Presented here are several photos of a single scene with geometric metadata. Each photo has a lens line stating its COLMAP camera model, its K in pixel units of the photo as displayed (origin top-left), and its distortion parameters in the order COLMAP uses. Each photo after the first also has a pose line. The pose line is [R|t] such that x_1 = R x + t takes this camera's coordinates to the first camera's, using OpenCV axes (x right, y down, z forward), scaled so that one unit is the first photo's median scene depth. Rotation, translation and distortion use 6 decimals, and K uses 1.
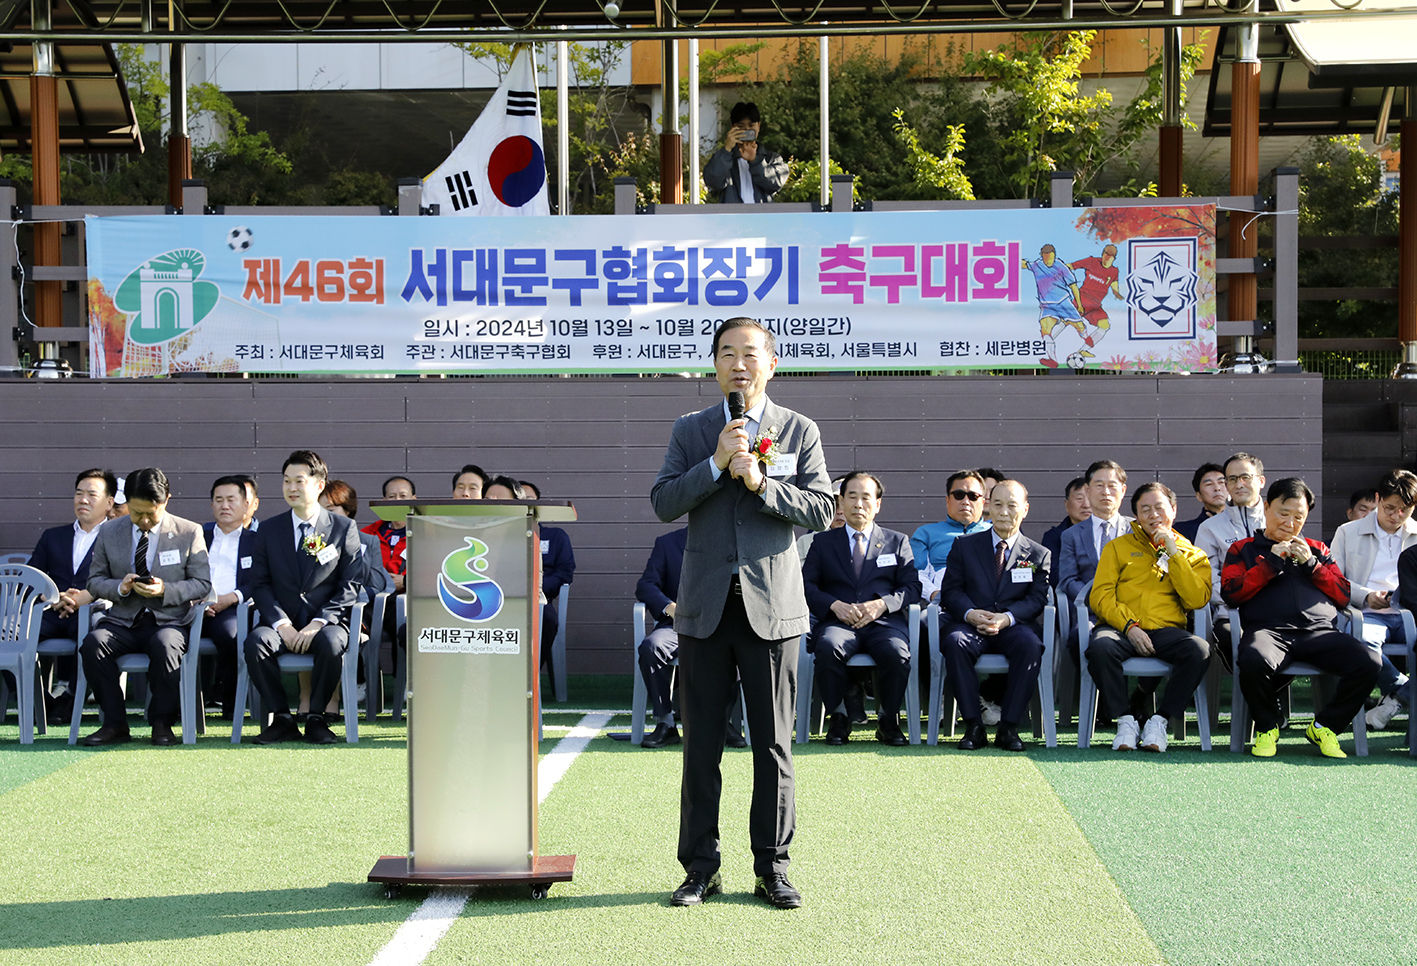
lens RADIAL K [[2581.9, 0, 696.7], [0, 2581.9, 486.7], [0, 0, 1]] dist [0.207492, 0.000000]
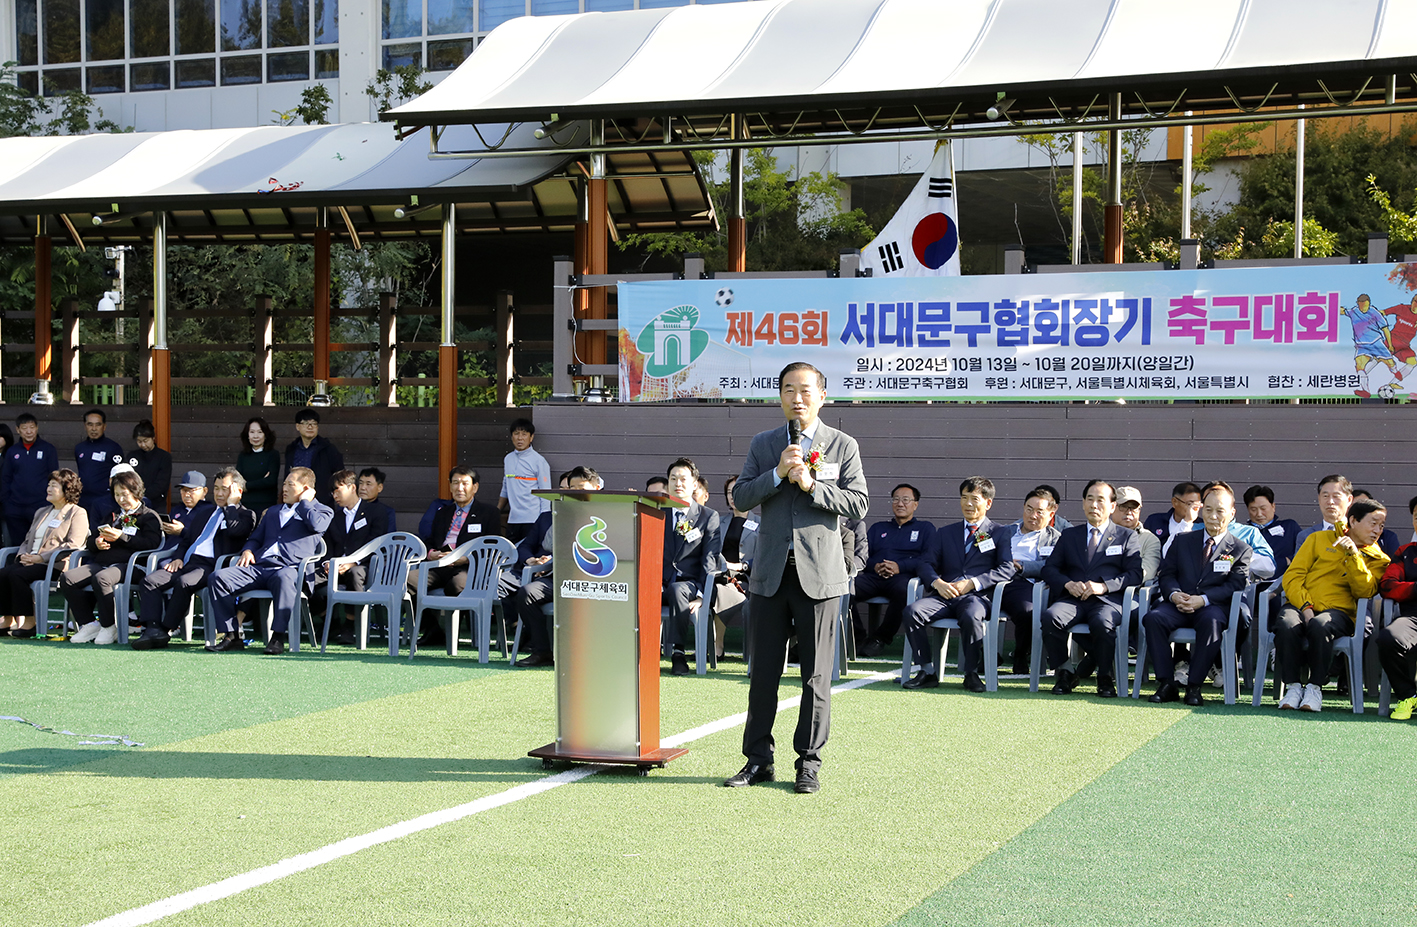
lens RADIAL K [[2178.0, 0, 739.4], [0, 2178.0, 520.2], [0, 0, 1]] dist [0.125568, 0.000000]
pose [[0.952766, 0.023818, -0.302771, 0.170092], [-0.020220, 0.999683, 0.015013, 0.000952], [0.303033, -0.008182, 0.952945, -0.051198]]
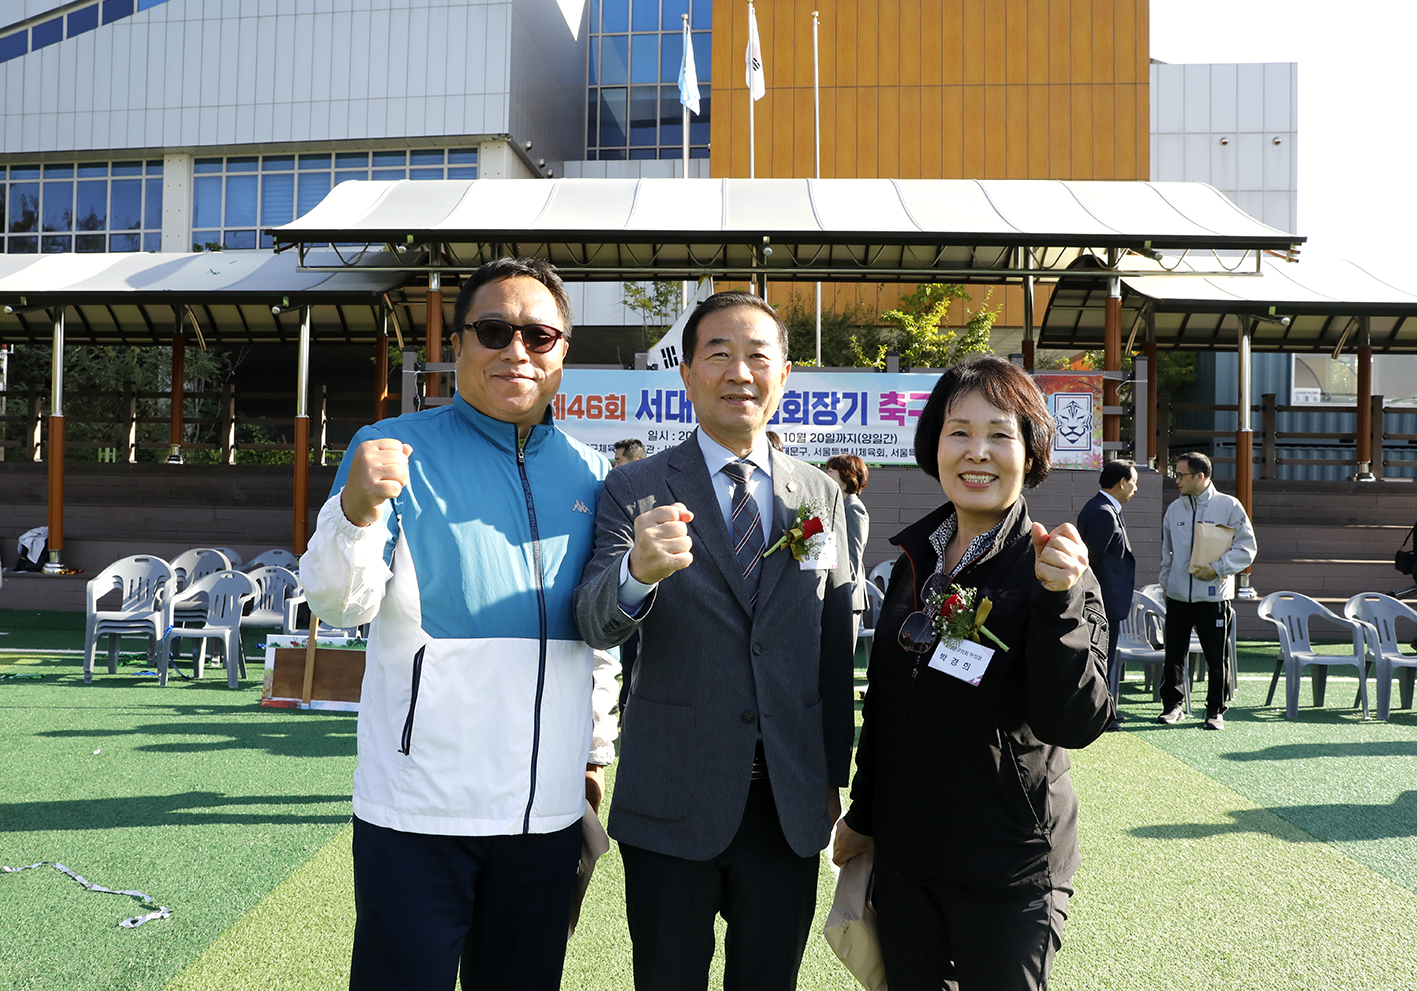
lens RADIAL K [[1087.2, 0, 699.2], [0, 1087.2, 491.0], [0, 0, 1]] dist [-0.090082, 0.046743]
pose [[0.999501, 0.018496, 0.025601, -0.089632], [-0.017801, 0.999474, -0.027118, -0.005539], [-0.026089, 0.026649, 0.999304, 0.282892]]
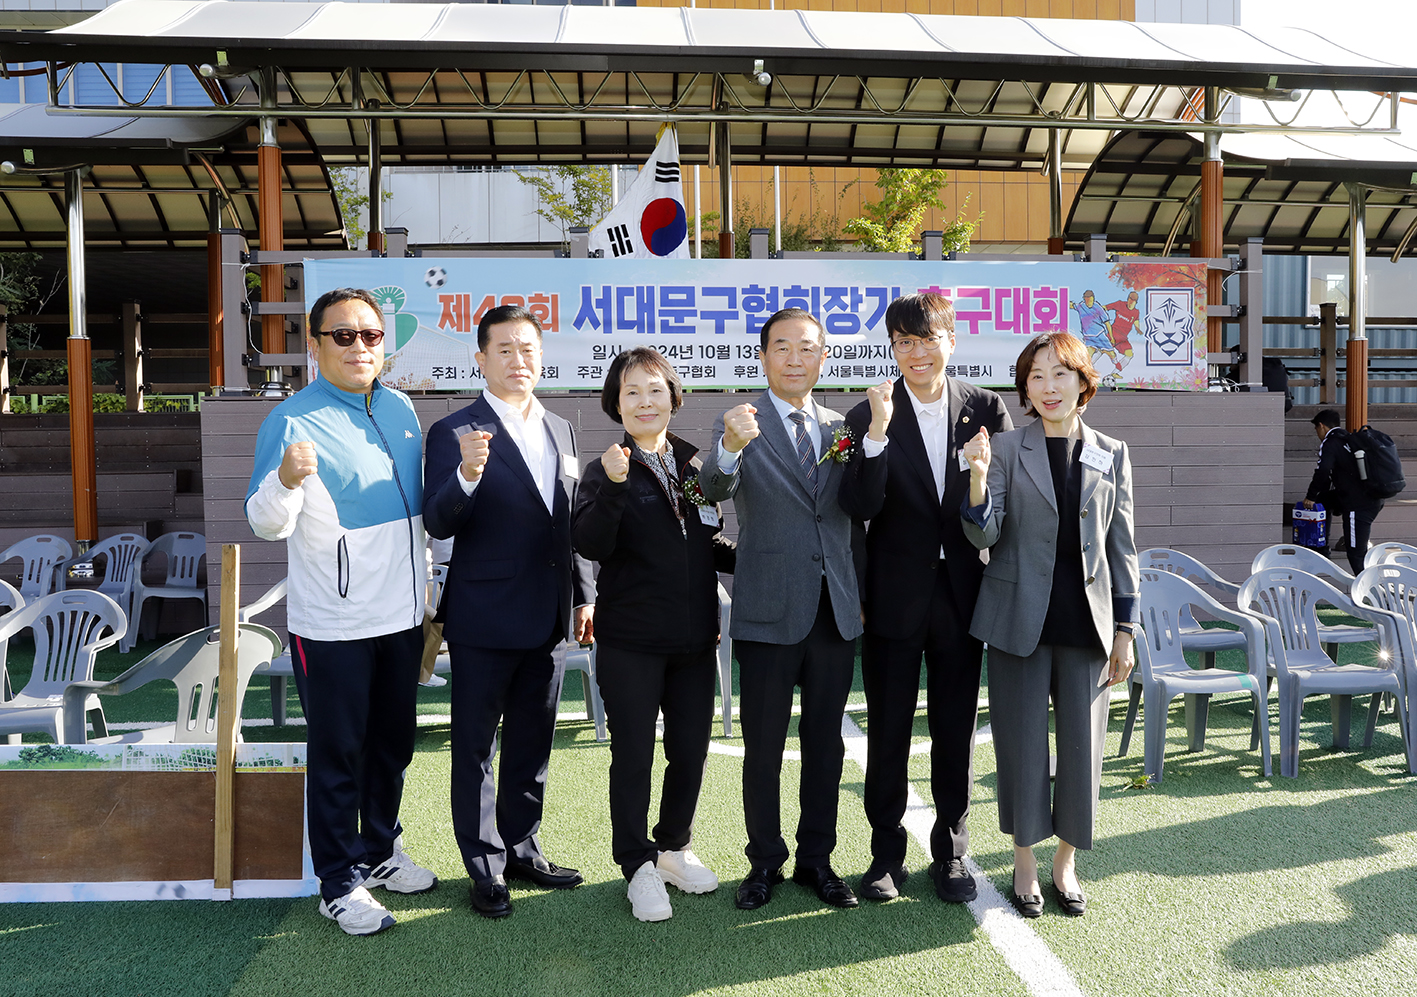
lens RADIAL K [[1076.6, 0, 752.7], [0, 1076.6, 497.5], [0, 0, 1]] dist [-0.095364, 0.063705]
pose [[0.987699, -0.014740, 0.155673, -0.111015], [0.010737, 0.999591, 0.026524, -0.006769], [-0.156000, -0.024527, 0.987452, 0.502745]]
